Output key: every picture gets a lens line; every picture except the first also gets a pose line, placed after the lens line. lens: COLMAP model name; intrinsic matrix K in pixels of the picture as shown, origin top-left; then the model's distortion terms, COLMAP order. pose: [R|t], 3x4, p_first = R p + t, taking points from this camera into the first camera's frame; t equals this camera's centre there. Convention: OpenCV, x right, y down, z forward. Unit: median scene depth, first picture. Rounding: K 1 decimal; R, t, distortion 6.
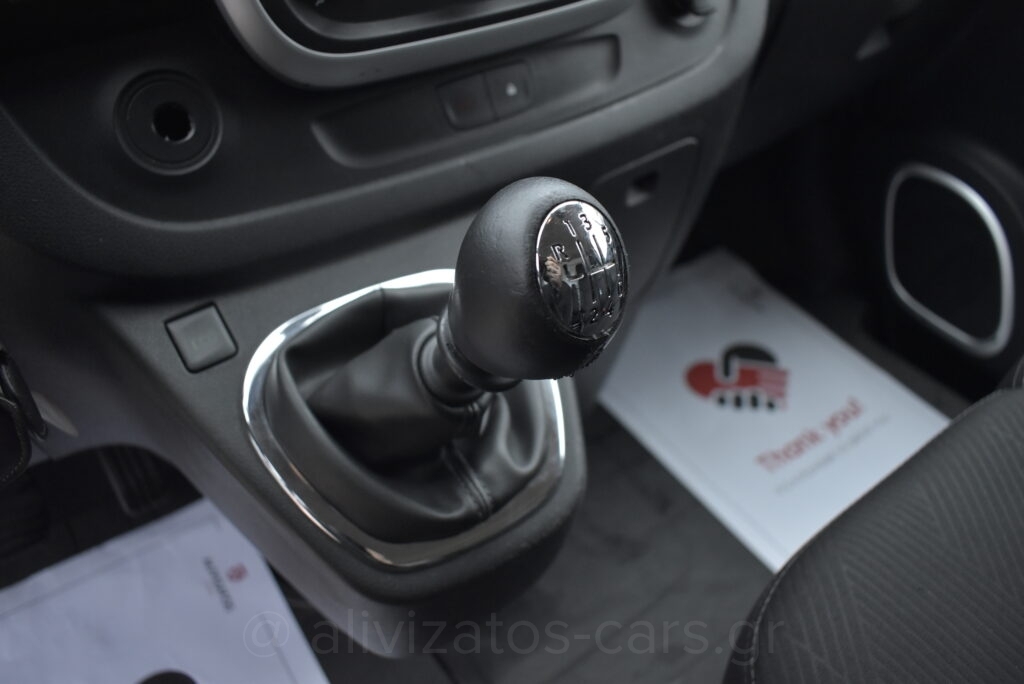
lens RADIAL K [[806.6, 0, 496.2], [0, 806.6, 363.3], [0, 0, 1]] dist [-0.102465, 0.009038]
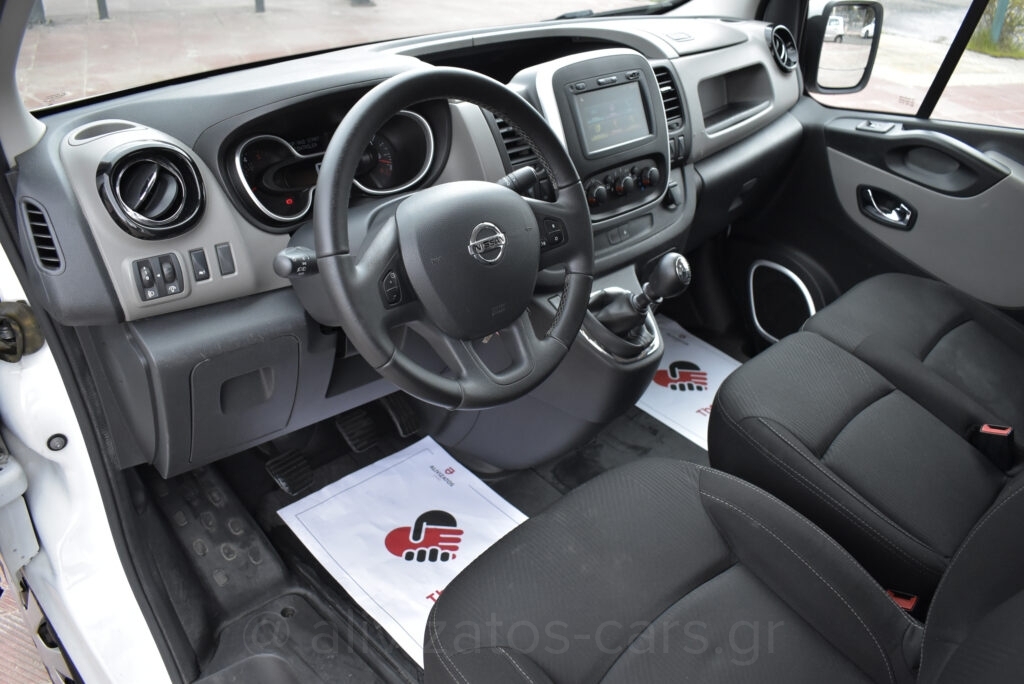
lens RADIAL K [[806.6, 0, 495.4], [0, 806.6, 339.1], [0, 0, 1]] dist [-0.102465, 0.009038]
pose [[0.990045, -0.033118, 0.136802, -0.455882], [0.056916, 0.983116, -0.173906, 0.286352], [-0.128733, 0.179961, 0.975214, -0.941210]]
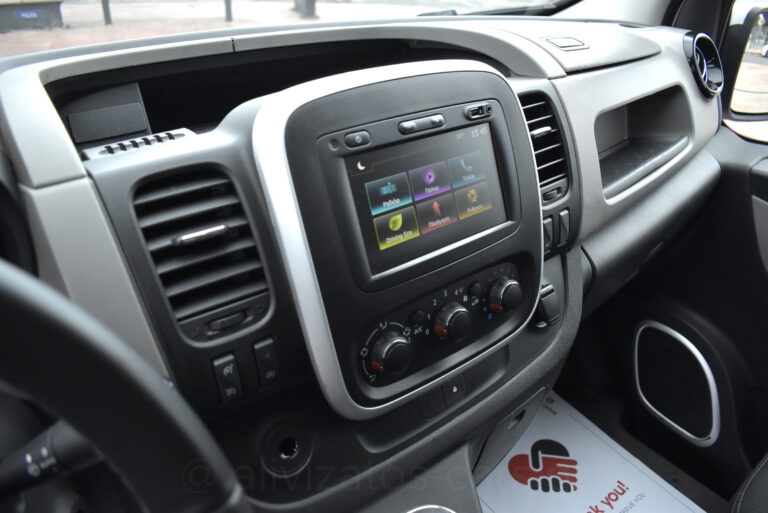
lens RADIAL K [[604.9, 0, 366.2], [0, 604.9, 268.2], [0, 0, 1]] dist [-0.102465, 0.009038]
pose [[0.997768, 0.013489, 0.065402, -0.129871], [-0.001348, 0.983256, -0.182225, -0.181053], [-0.066765, 0.181730, 0.981079, -0.158537]]
